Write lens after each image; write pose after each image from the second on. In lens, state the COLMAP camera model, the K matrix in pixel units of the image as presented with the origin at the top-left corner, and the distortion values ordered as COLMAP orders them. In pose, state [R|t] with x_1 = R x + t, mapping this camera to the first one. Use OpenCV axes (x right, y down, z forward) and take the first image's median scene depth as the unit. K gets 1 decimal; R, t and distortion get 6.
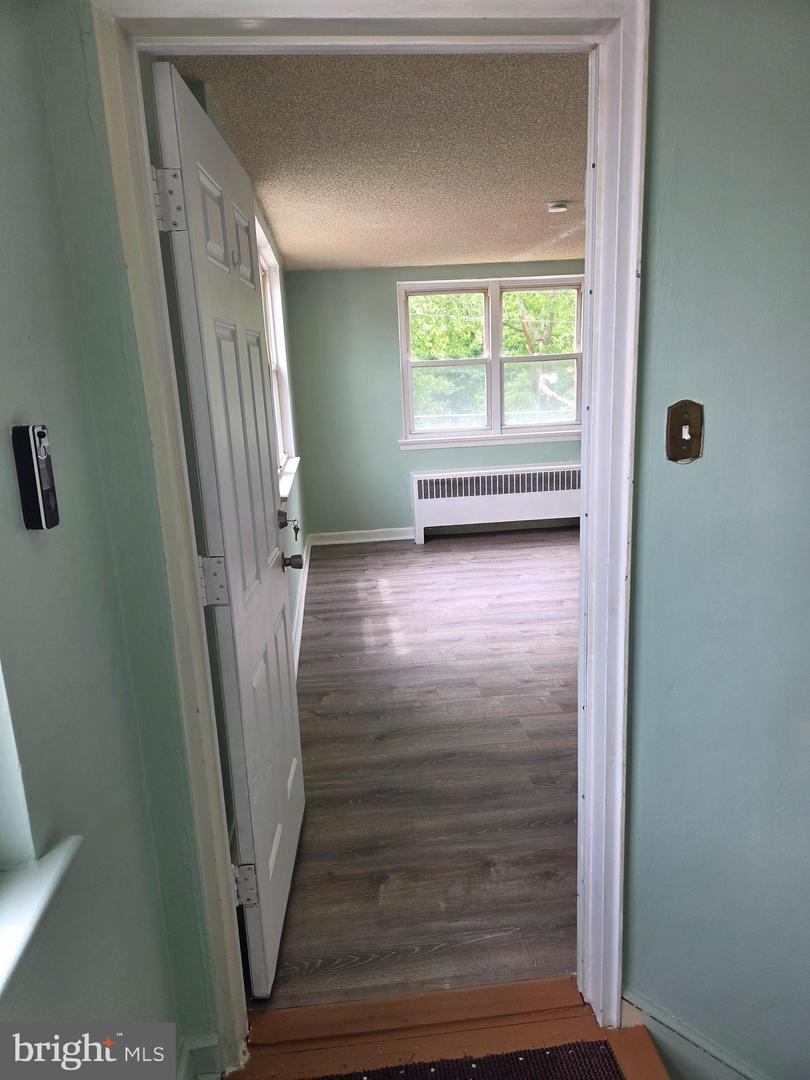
lens RADIAL K [[738.4, 0, 405.0], [0, 738.4, 540.0], [0, 0, 1]] dist [0.081942, -0.081809]
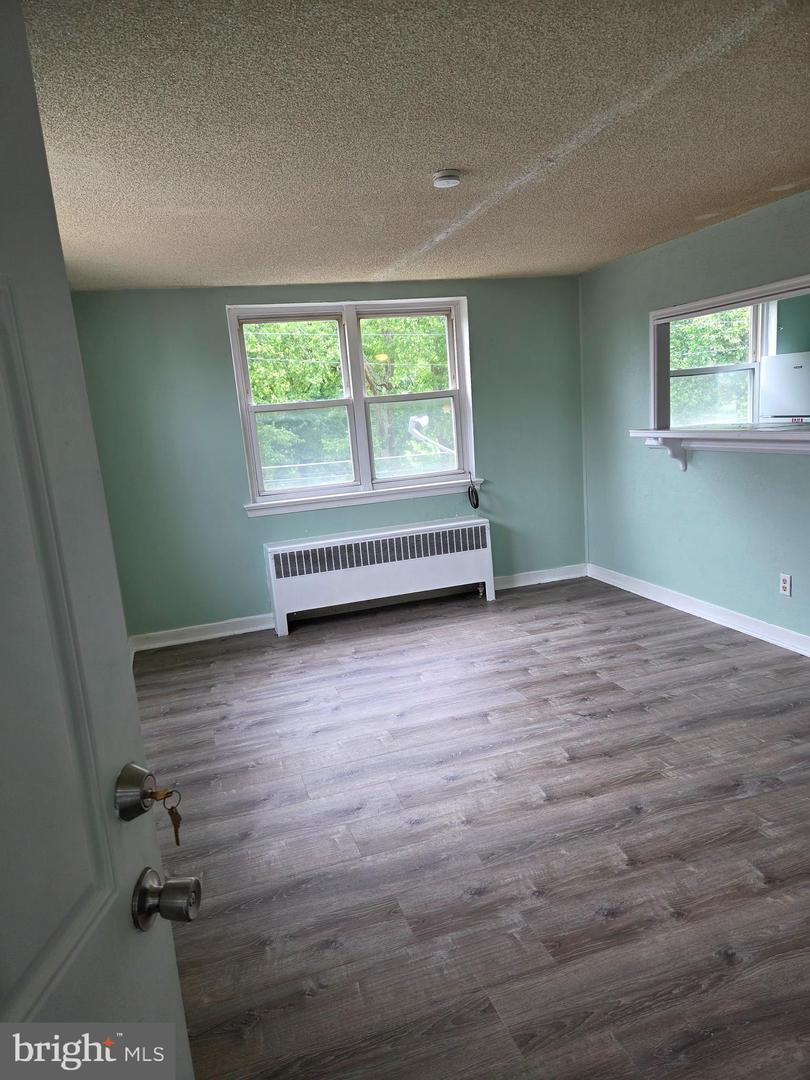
lens RADIAL K [[659.1, 0, 405.0], [0, 659.1, 540.0], [0, 0, 1]] dist [0.070717, -0.050515]
pose [[0.972984, -0.076245, 0.217921, 0.001077], [0.085438, 0.995795, -0.033063, -0.065578], [-0.214483, 0.050788, 0.975406, 0.307019]]
